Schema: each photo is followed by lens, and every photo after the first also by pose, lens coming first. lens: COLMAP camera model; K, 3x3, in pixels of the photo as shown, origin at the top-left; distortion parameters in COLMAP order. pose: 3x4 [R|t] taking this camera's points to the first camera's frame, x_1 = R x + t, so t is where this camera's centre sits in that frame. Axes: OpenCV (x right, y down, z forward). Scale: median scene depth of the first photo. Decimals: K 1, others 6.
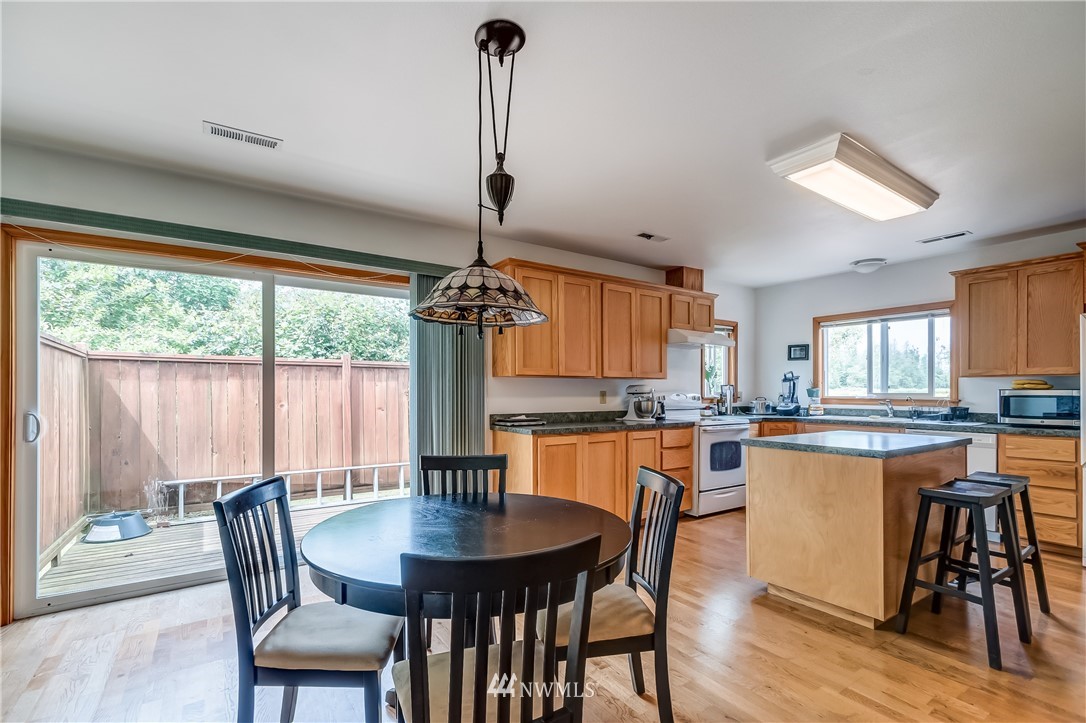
lens RADIAL K [[486.2, 0, 510.4], [0, 486.2, 388.2], [0, 0, 1]] dist [0.002176, -0.002284]
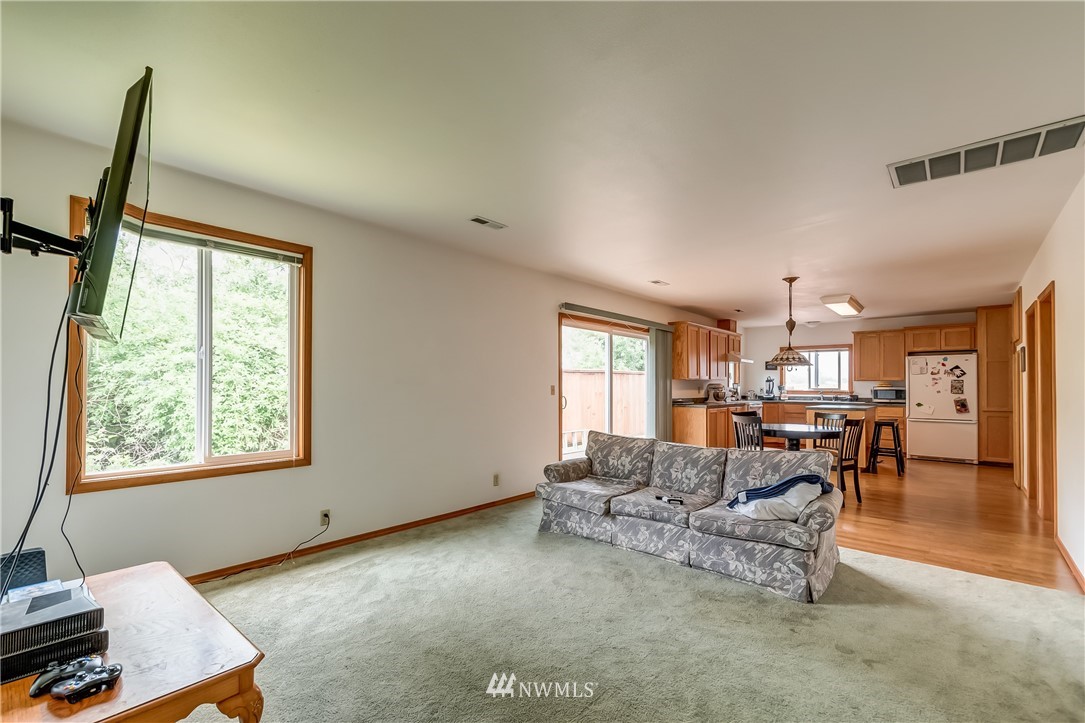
lens RADIAL K [[485.7, 0, 520.1], [0, 485.7, 376.9], [0, 0, 1]] dist [0.002176, -0.002284]
pose [[0.963089, 0.009950, 0.268999, -0.952181], [-0.007179, 0.999911, -0.011283, -0.005274], [-0.269087, 0.008935, 0.963074, -0.587242]]
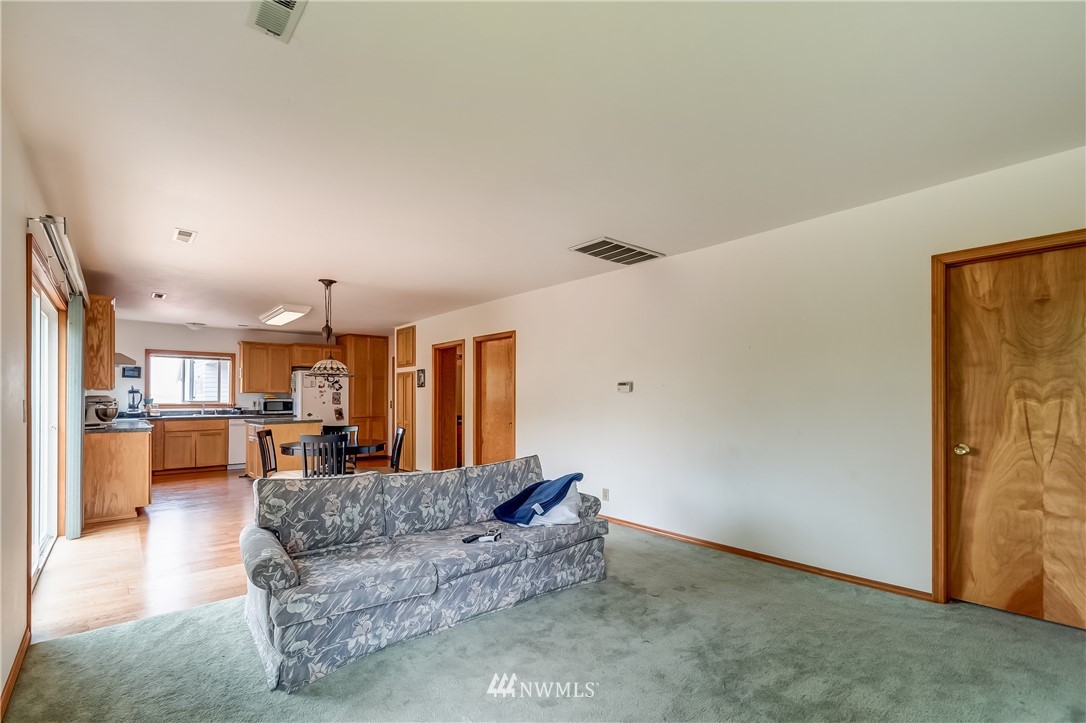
lens RADIAL K [[486.2, 0, 534.7], [0, 486.2, 393.4], [0, 0, 1]] dist [0.002176, -0.002284]
pose [[-0.153184, 0.011193, 0.988134, -1.142188], [-0.004963, 0.999915, -0.012096, -0.001447], [-0.988185, -0.006757, -0.153116, 0.090575]]
